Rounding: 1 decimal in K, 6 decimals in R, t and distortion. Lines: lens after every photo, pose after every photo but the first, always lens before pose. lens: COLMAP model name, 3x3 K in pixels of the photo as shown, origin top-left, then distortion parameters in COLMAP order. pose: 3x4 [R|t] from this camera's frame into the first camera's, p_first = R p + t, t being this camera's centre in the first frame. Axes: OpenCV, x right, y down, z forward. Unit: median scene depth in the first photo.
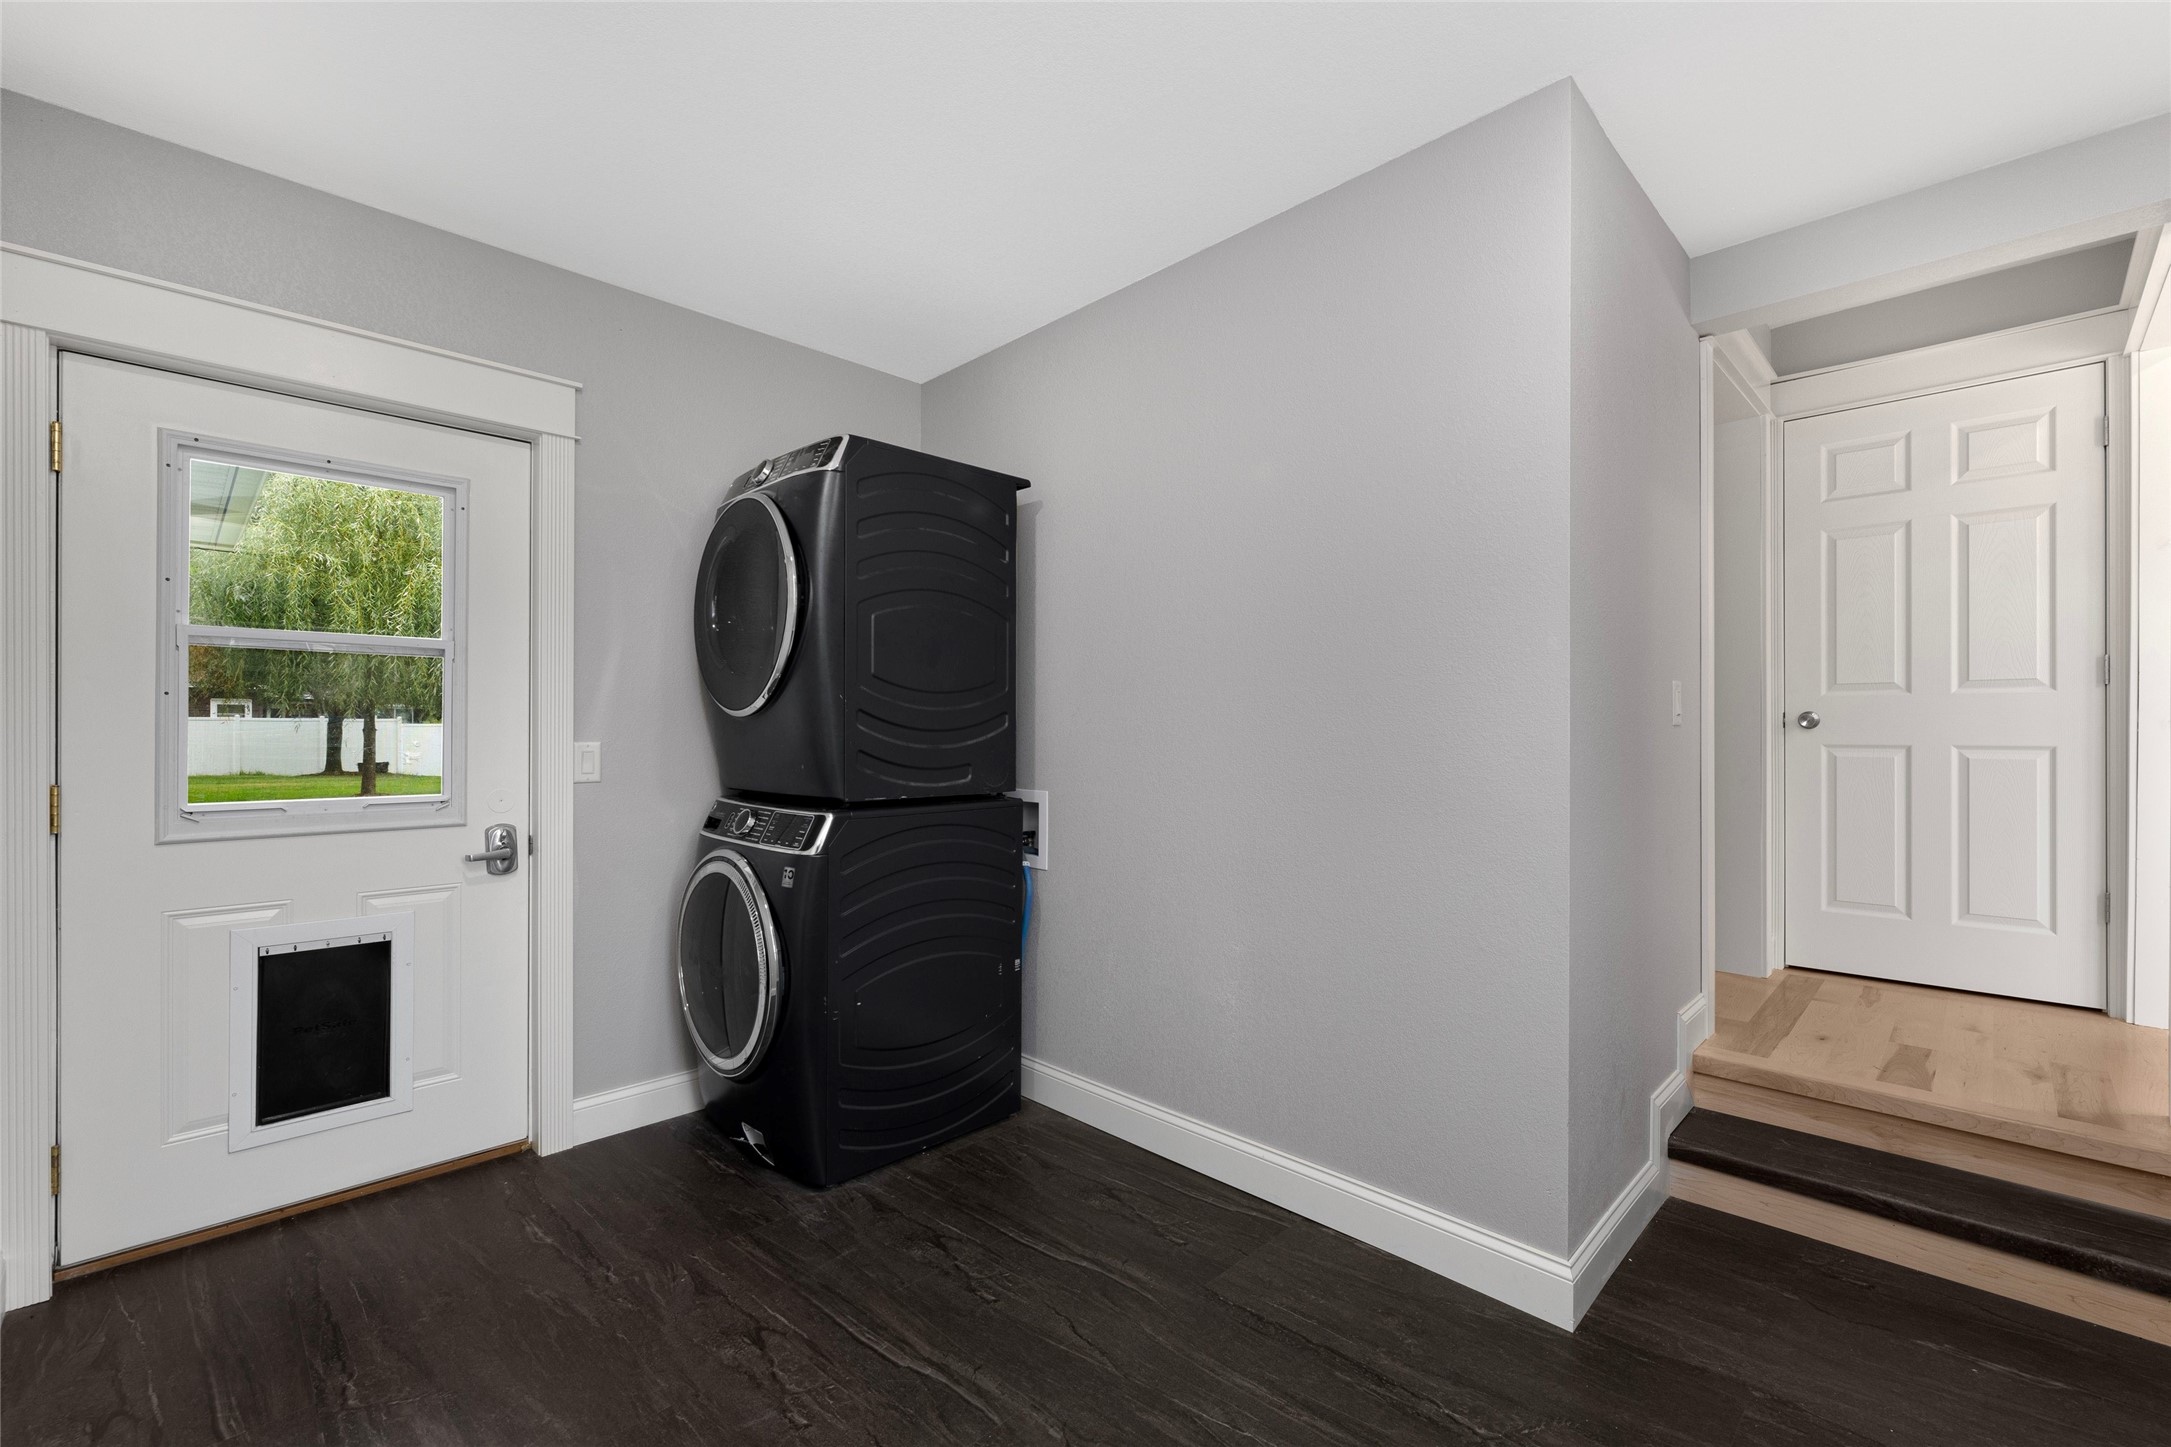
lens RADIAL K [[896.1, 0, 1093.4], [0, 896.1, 735.1], [0, 0, 1]] dist [-0.003929, -0.000117]
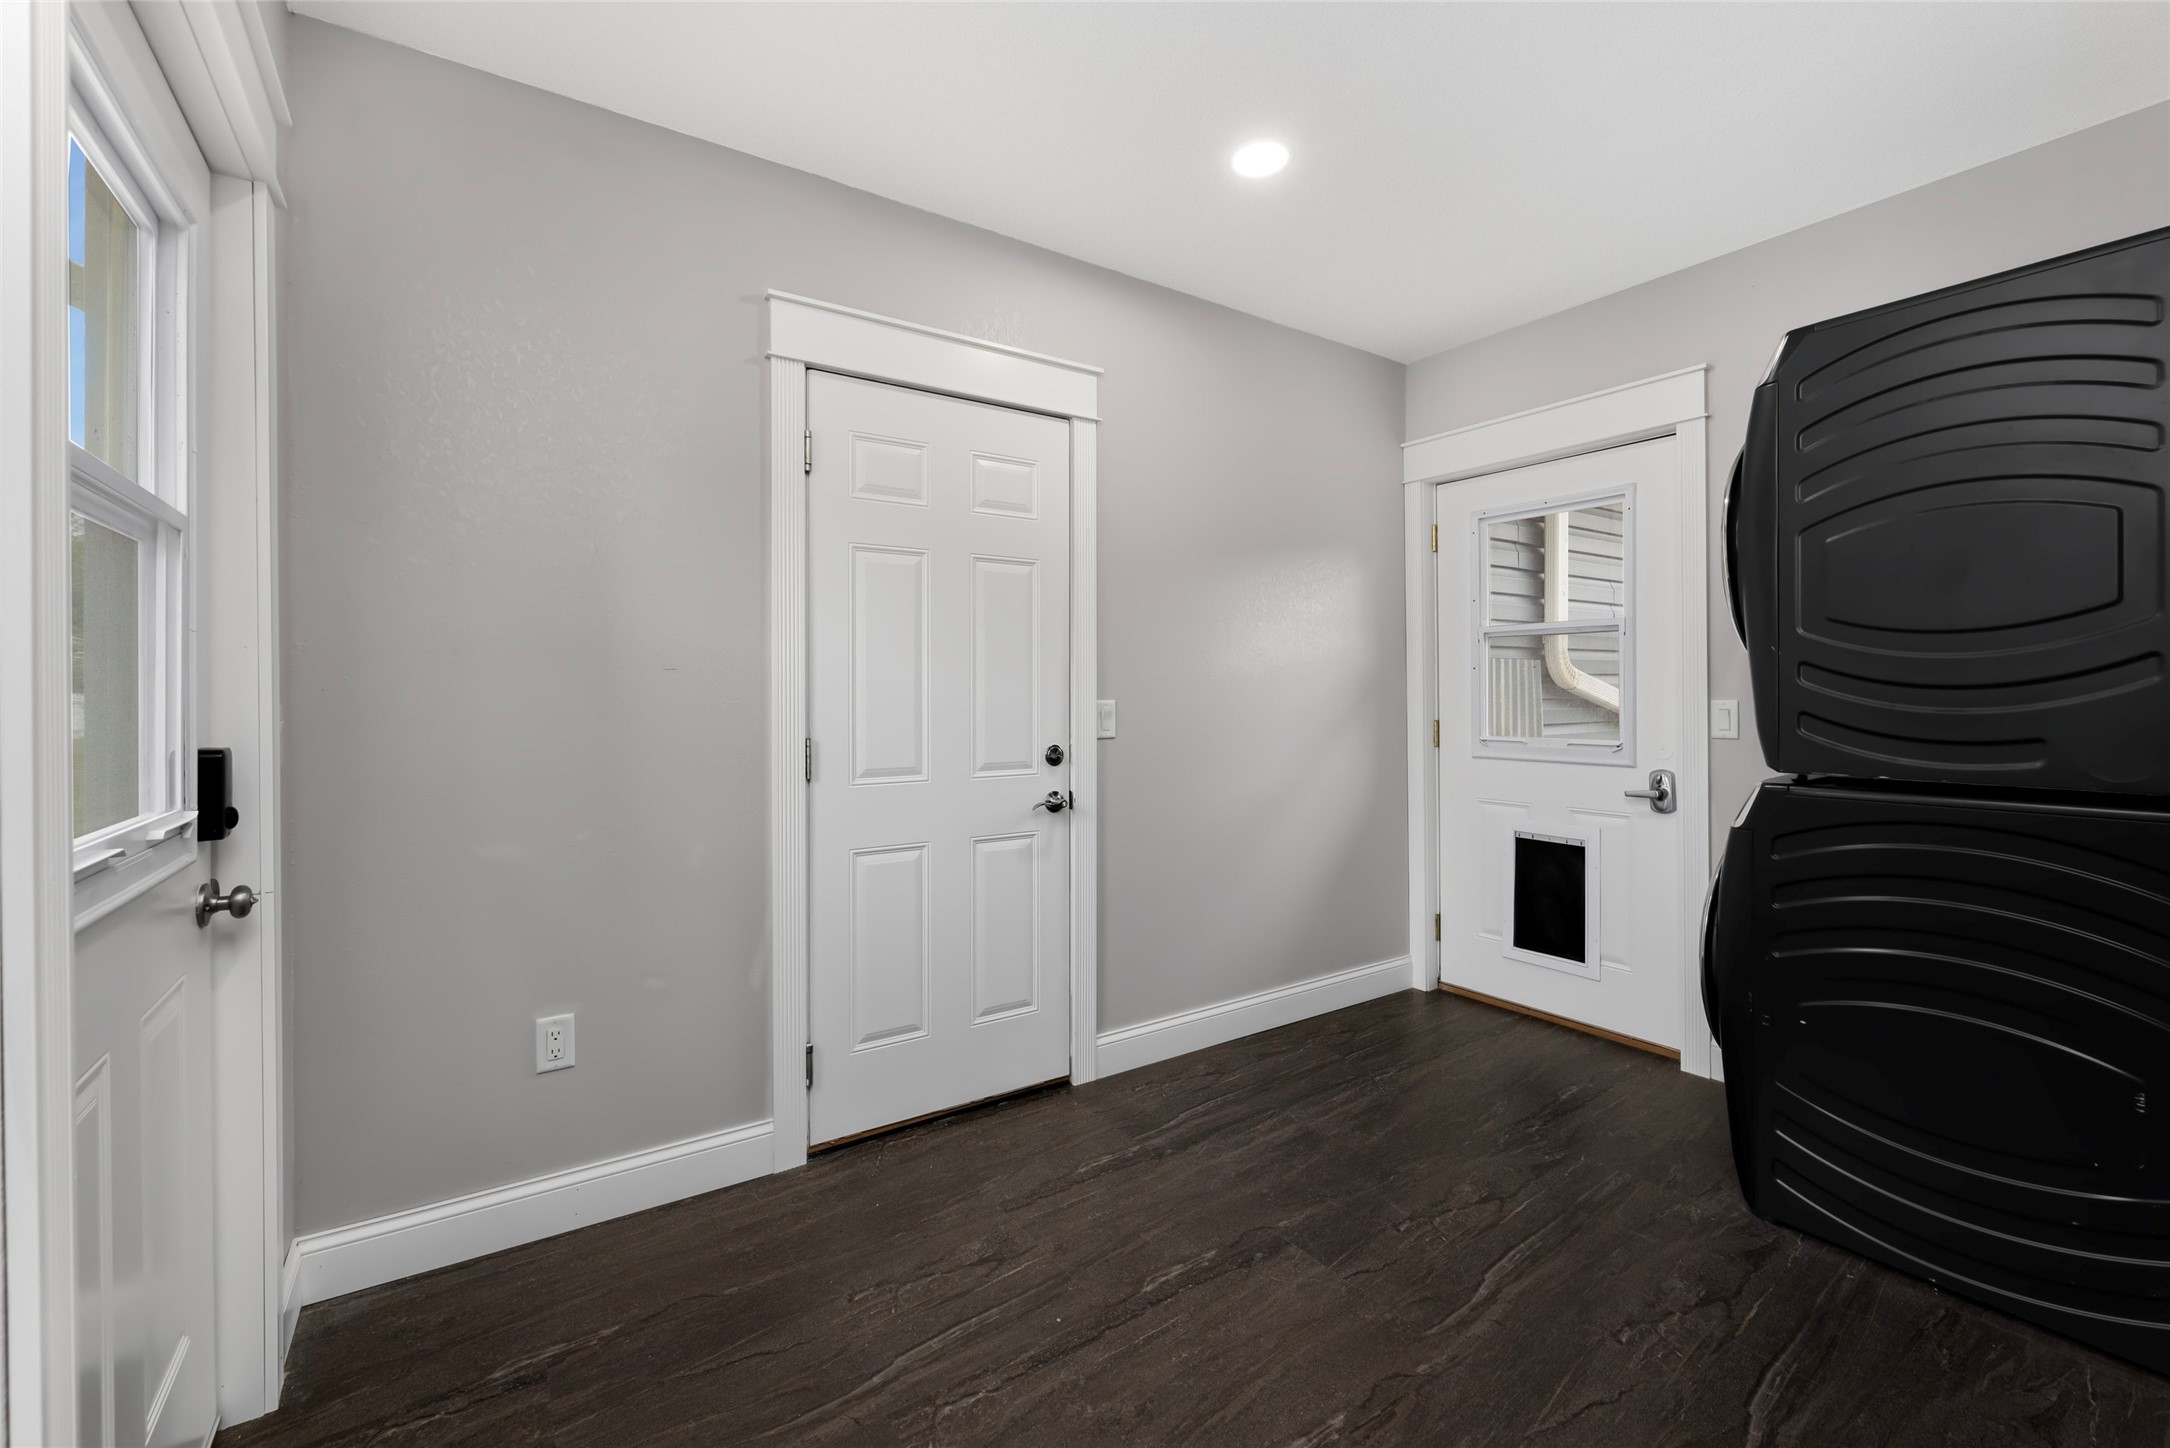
lens RADIAL K [[895.7, 0, 1096.8], [0, 895.7, 700.0], [0, 0, 1]] dist [-0.003929, -0.000117]
pose [[-0.166491, 0.009748, -0.985995, 0.669331], [0.002766, 0.999952, 0.009419, -0.004523], [0.986039, -0.001159, -0.166510, 0.516848]]
